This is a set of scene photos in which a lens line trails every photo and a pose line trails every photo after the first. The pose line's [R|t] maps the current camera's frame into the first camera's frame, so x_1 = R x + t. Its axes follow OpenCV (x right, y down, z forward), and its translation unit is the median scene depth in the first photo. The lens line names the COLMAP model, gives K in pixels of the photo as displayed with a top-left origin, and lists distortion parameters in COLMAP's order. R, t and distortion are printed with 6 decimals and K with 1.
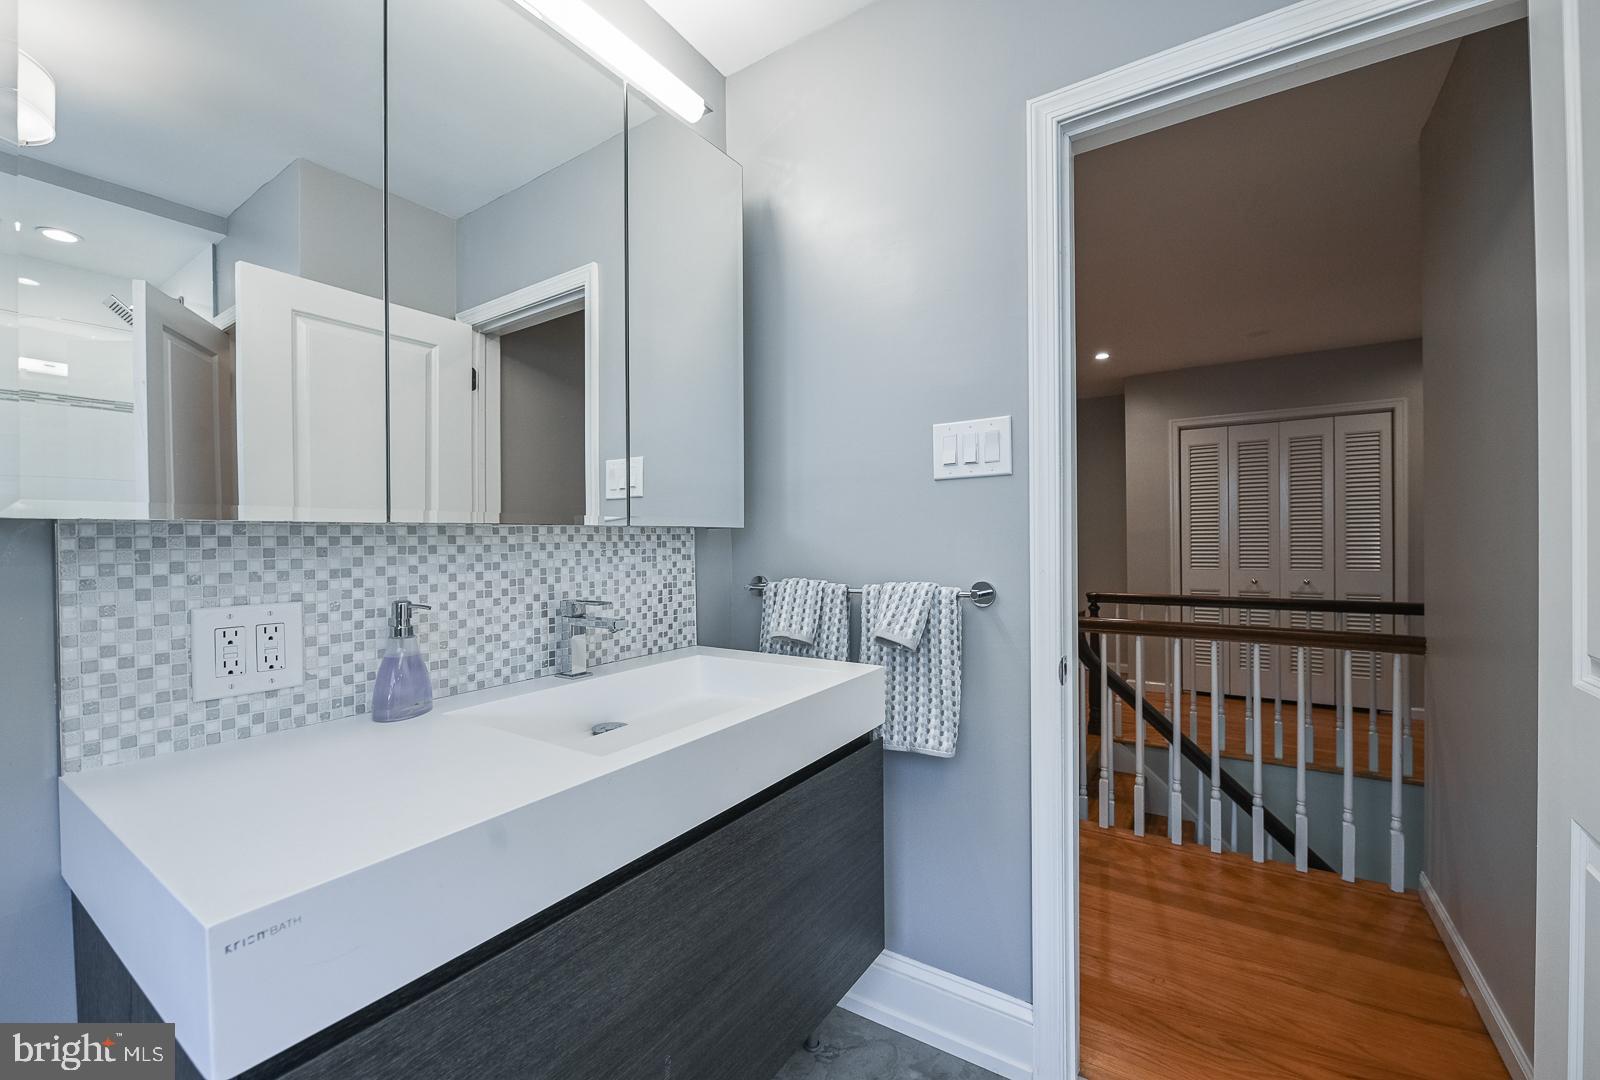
lens RADIAL K [[661.1, 0, 800.5], [0, 661.1, 536.0], [0, 0, 1]] dist [0.001712, 0.000036]
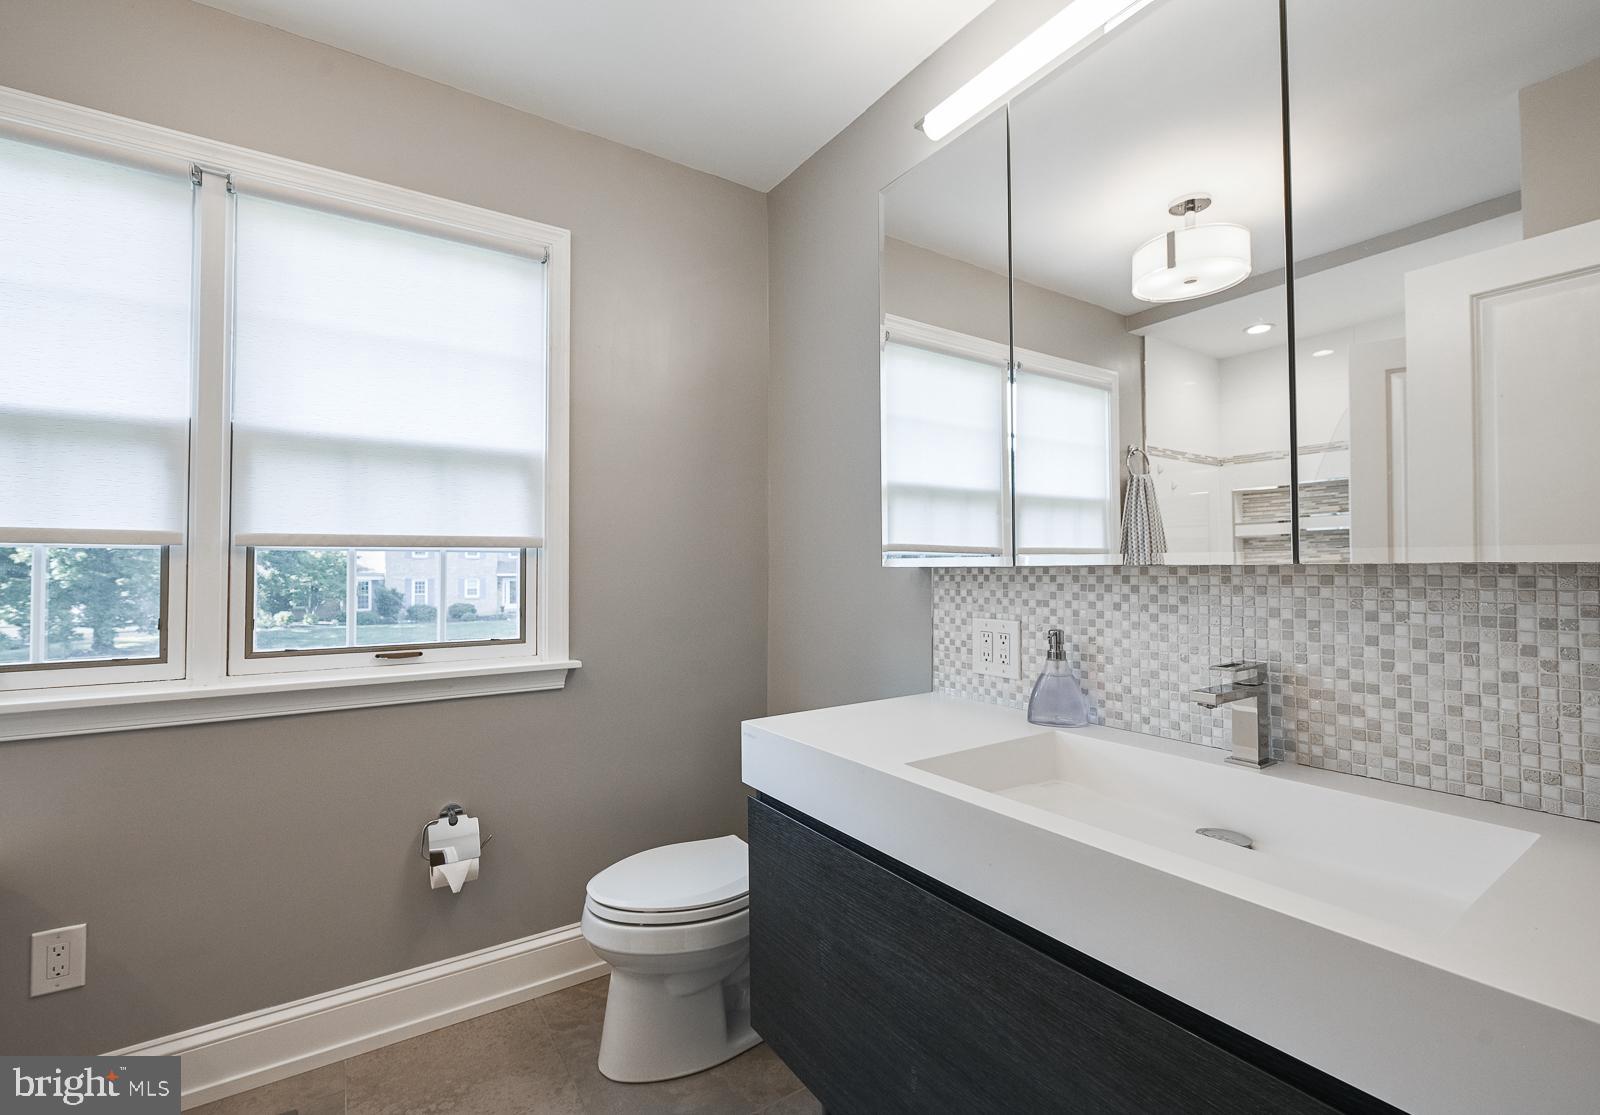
lens RADIAL K [[699.2, 0, 800.8], [0, 699.2, 560.8], [0, 0, 1]] dist [-0.004151, -0.000194]
pose [[-0.377204, -0.011498, -0.926059, 0.709468], [-0.001394, 0.999929, -0.011847, -0.010526], [0.926129, -0.003178, -0.377194, 0.983399]]
